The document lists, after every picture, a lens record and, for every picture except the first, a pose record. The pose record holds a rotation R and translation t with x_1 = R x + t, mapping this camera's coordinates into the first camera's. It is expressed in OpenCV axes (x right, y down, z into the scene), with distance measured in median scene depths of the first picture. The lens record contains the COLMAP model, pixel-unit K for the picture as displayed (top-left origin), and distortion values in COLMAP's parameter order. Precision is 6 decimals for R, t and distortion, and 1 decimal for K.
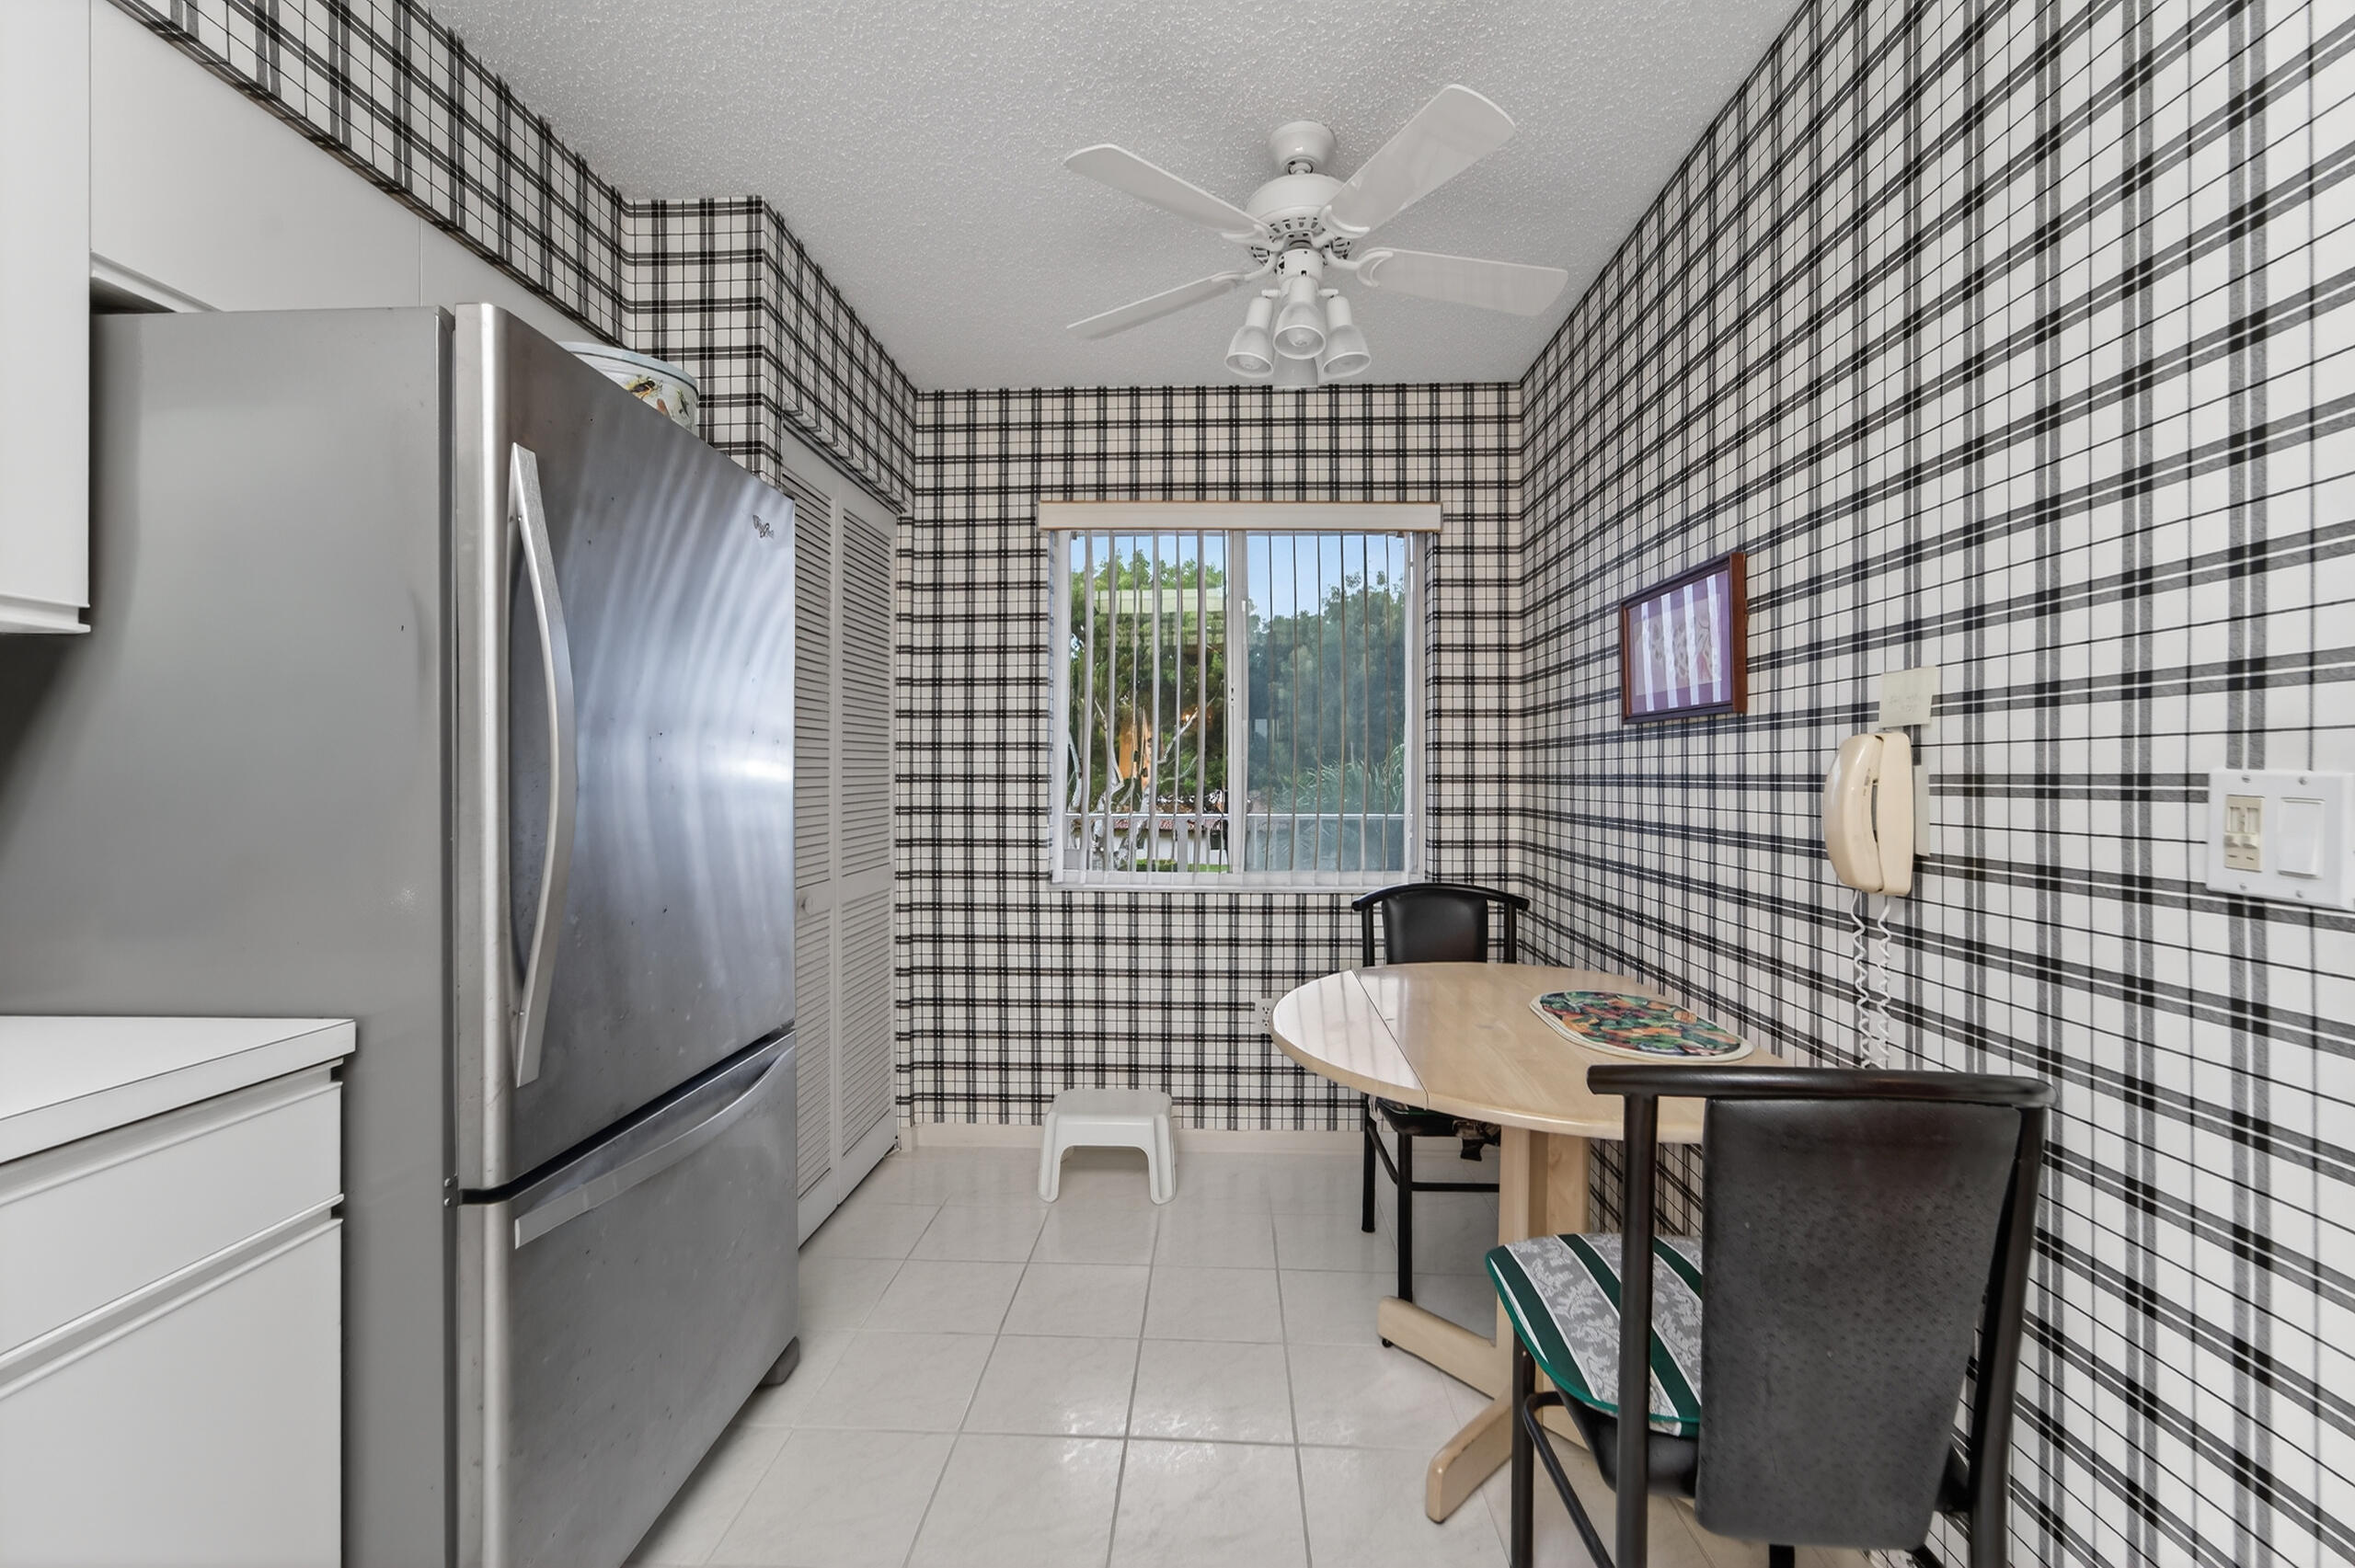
lens RADIAL K [[963.8, 0, 1195.0], [0, 963.8, 766.5], [0, 0, 1]] dist [-0.005411, 0.005276]
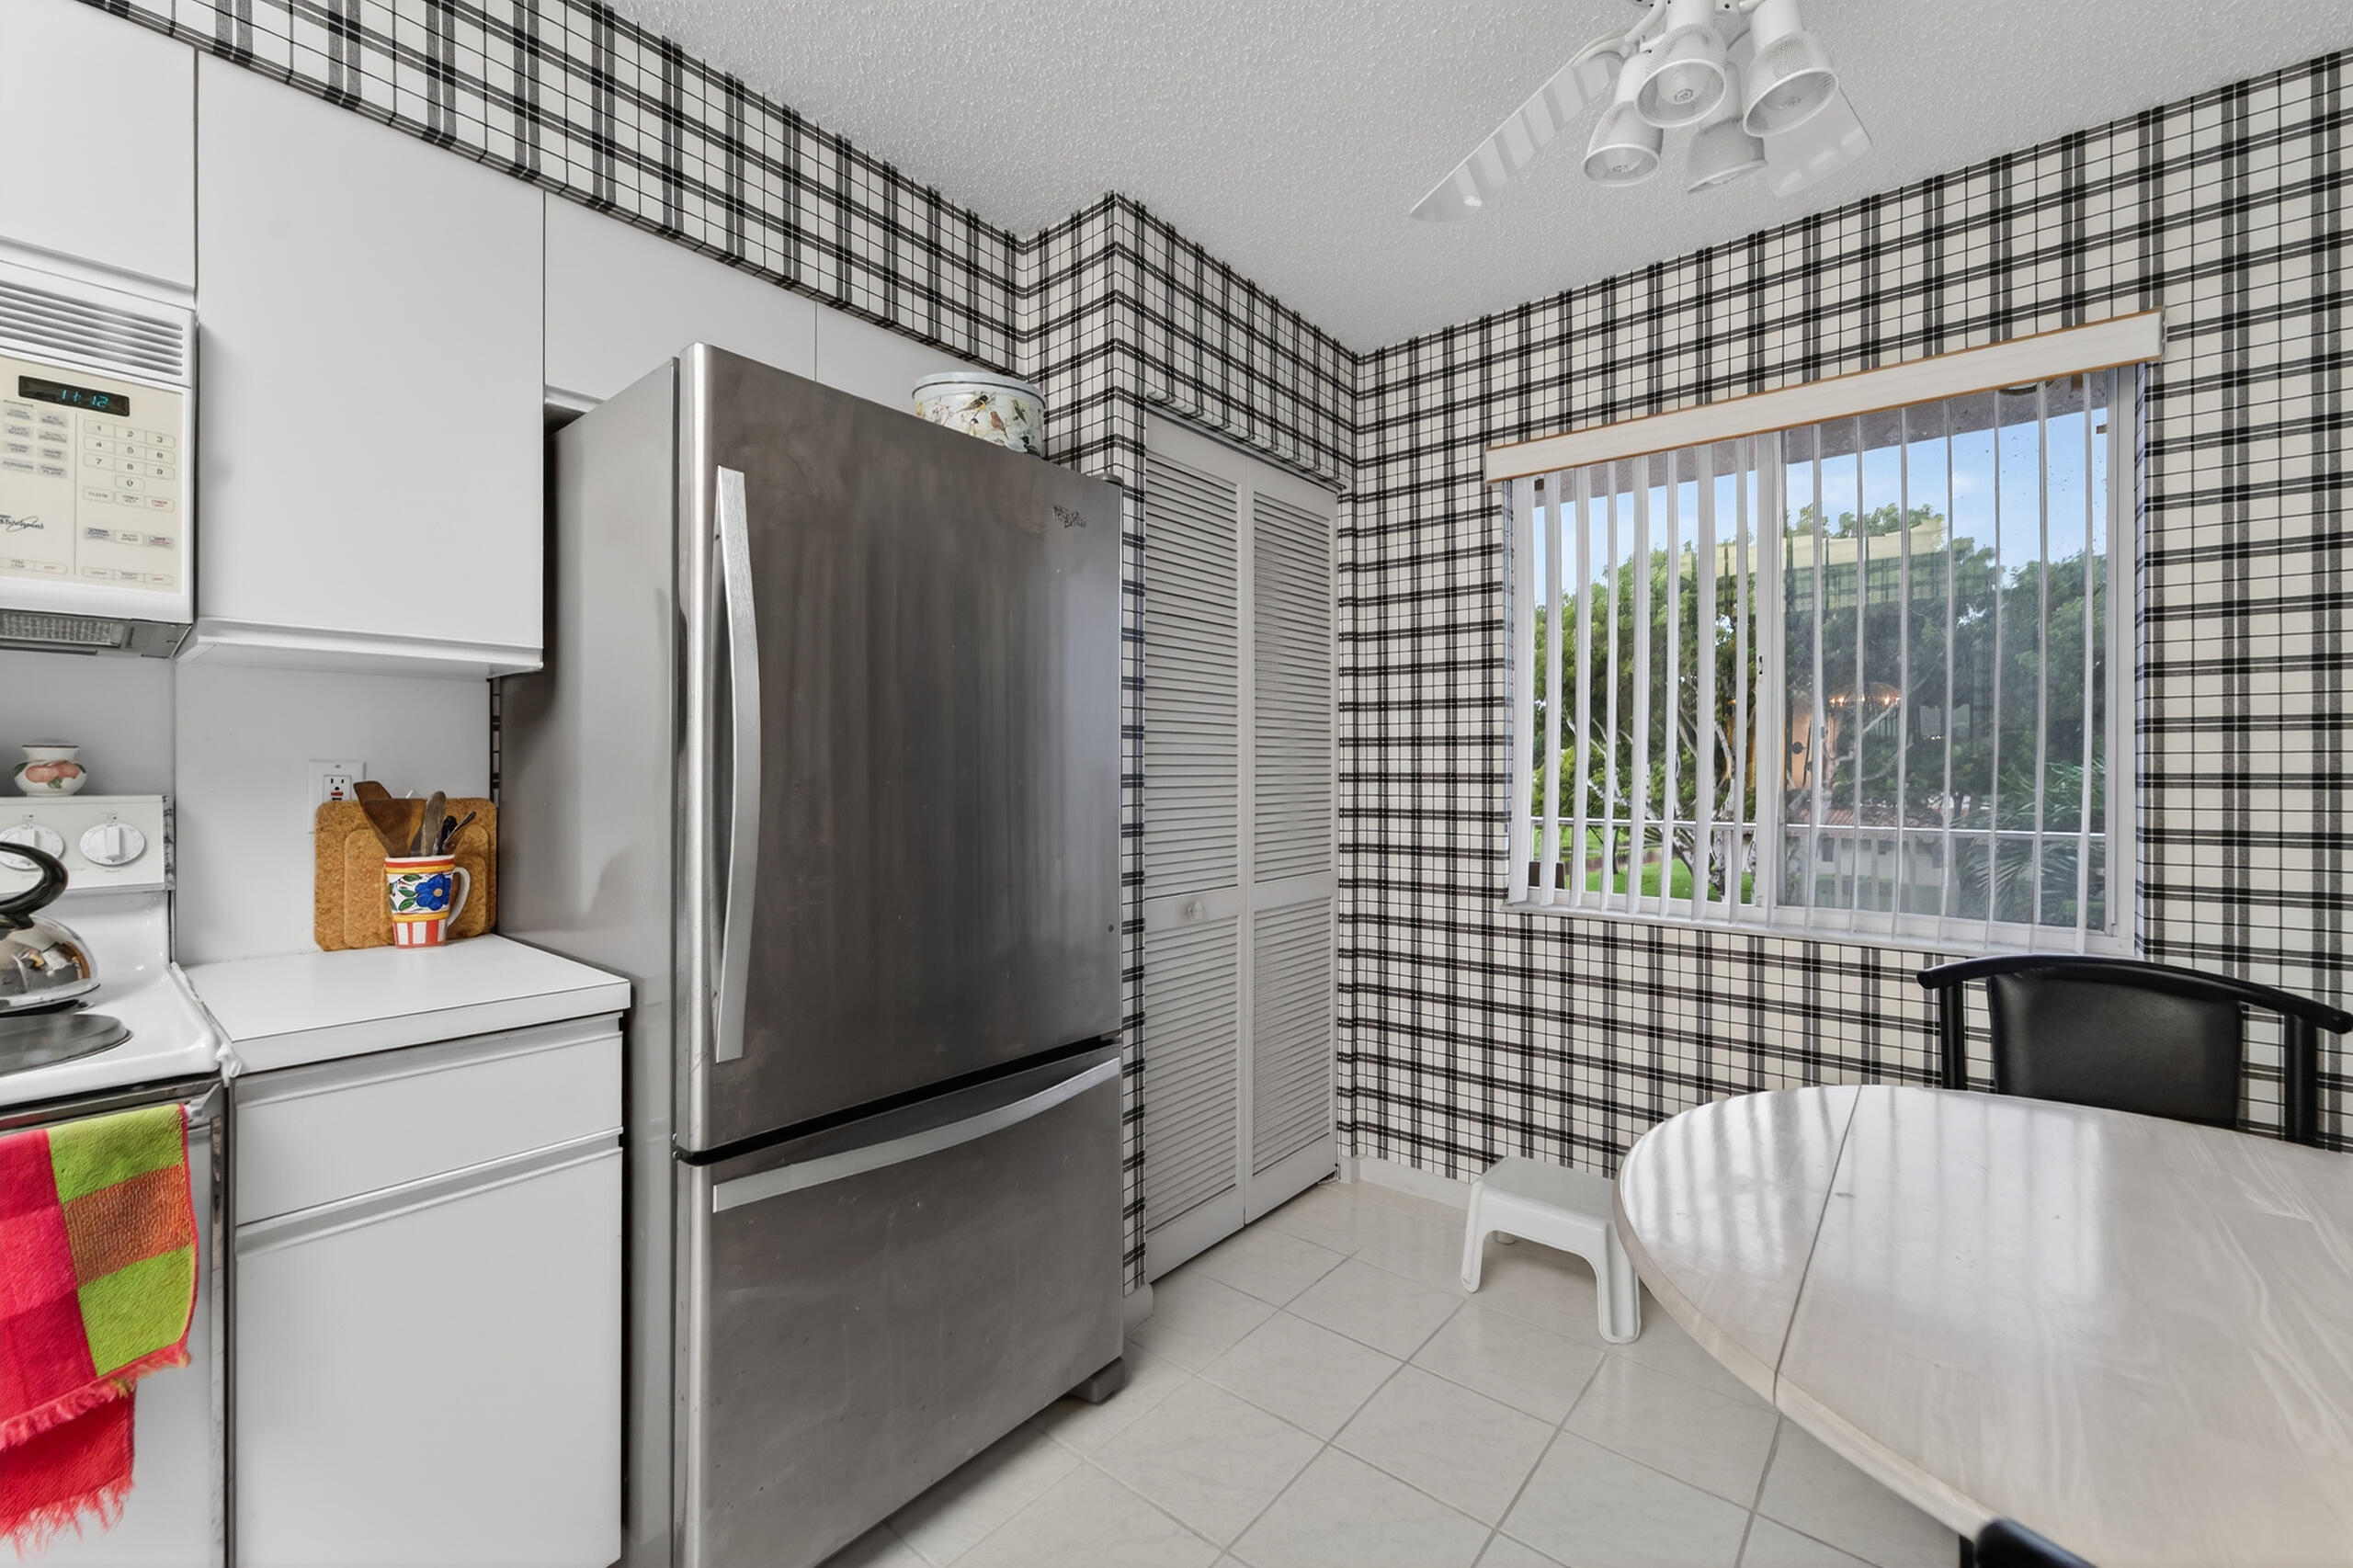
lens RADIAL K [[963.1, 0, 1187.5], [0, 963.1, 763.3], [0, 0, 1]] dist [-0.005411, 0.005276]
pose [[0.796770, -0.009072, -0.604215, 0.136656], [0.006898, 0.999959, -0.005917, 0.003490], [0.604244, 0.000546, 0.796799, 0.171788]]
